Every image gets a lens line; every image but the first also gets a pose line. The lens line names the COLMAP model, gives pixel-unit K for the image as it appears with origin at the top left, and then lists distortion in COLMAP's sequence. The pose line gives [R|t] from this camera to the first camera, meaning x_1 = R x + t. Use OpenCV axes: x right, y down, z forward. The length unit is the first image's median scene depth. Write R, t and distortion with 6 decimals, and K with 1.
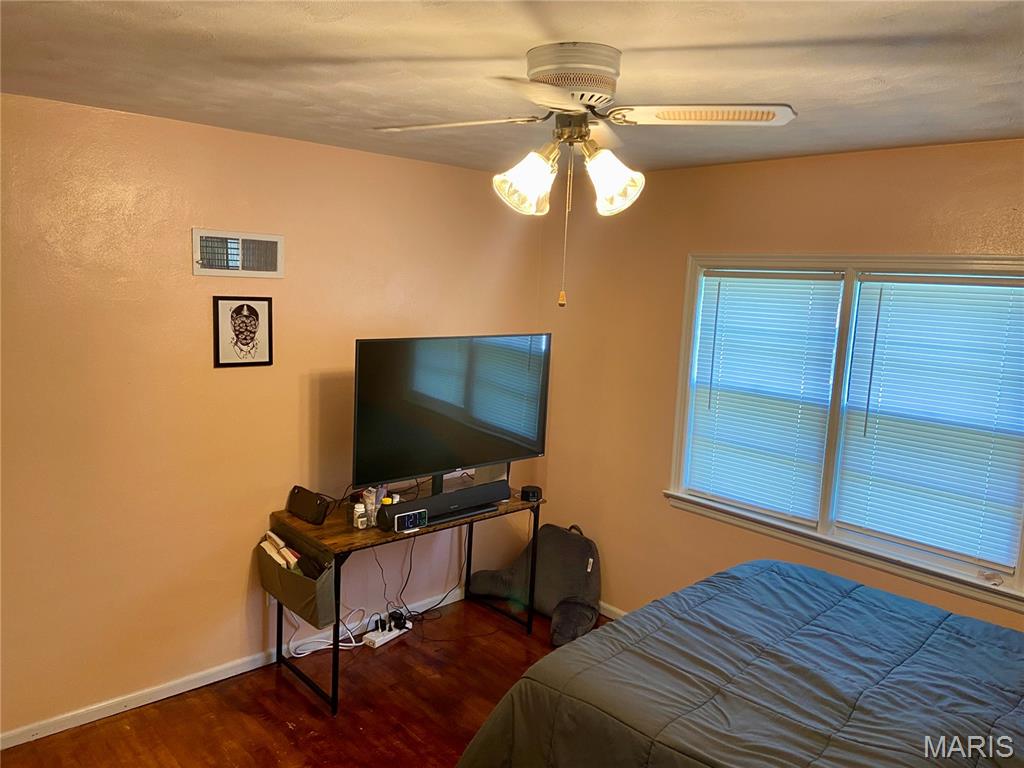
lens RADIAL K [[768.7, 0, 513.1], [0, 768.7, 388.7], [0, 0, 1]] dist [0.105900, -0.126828]
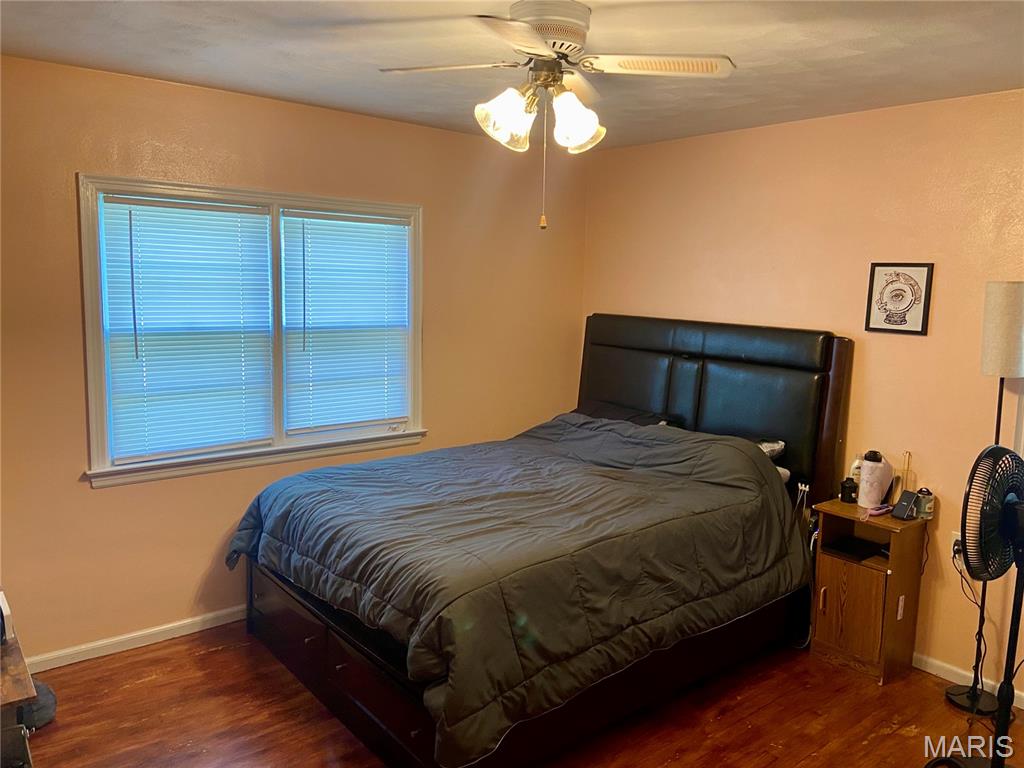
lens RADIAL K [[768.7, 0, 513.8], [0, 768.7, 378.2], [0, 0, 1]] dist [0.105900, -0.126828]
pose [[0.072826, -0.174934, 0.981883, -0.683625], [0.125274, 0.978305, 0.165005, -0.051555], [-0.989446, 0.110987, 0.093161, 0.587628]]
